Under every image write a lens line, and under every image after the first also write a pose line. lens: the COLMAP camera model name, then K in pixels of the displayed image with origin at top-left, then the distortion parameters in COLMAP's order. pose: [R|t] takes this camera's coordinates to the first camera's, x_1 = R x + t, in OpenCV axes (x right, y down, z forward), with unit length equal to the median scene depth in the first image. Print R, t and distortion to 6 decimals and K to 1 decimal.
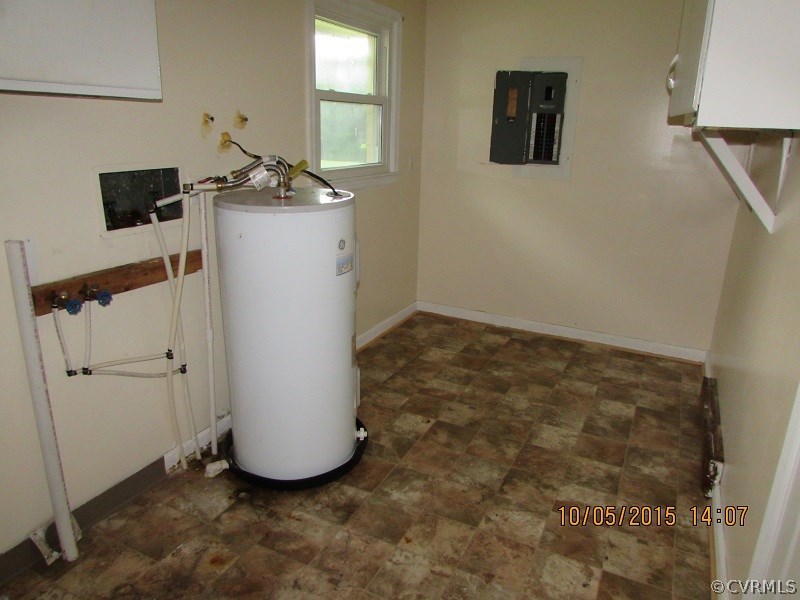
lens RADIAL K [[562.0, 0, 400.0], [0, 562.0, 300.0], [0, 0, 1]] dist [-0.034333, -0.000390]
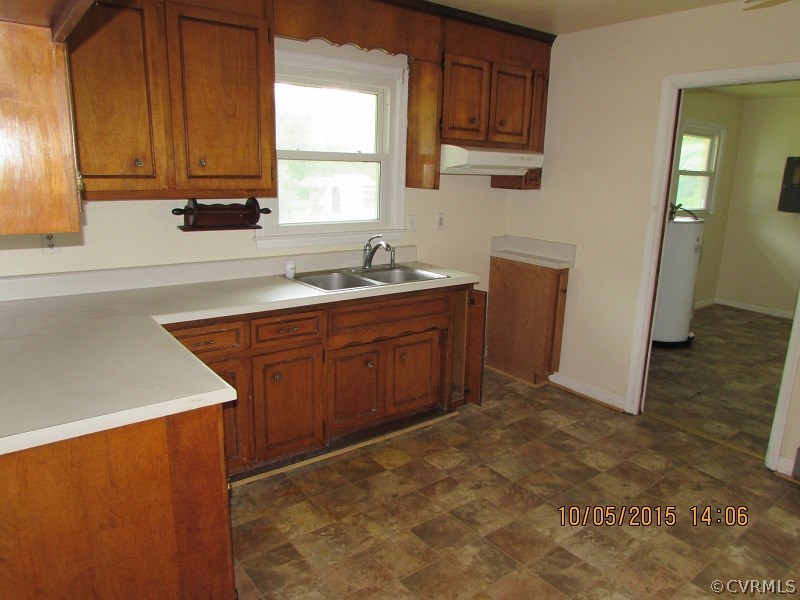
lens RADIAL K [[562.0, 0, 400.0], [0, 562.0, 300.0], [0, 0, 1]] dist [-0.034333, -0.000390]
pose [[0.898047, 0.103209, -0.427621, -0.126642], [-0.139033, 0.988851, -0.053319, 0.280702], [0.417351, 0.107336, 0.902384, -0.993233]]
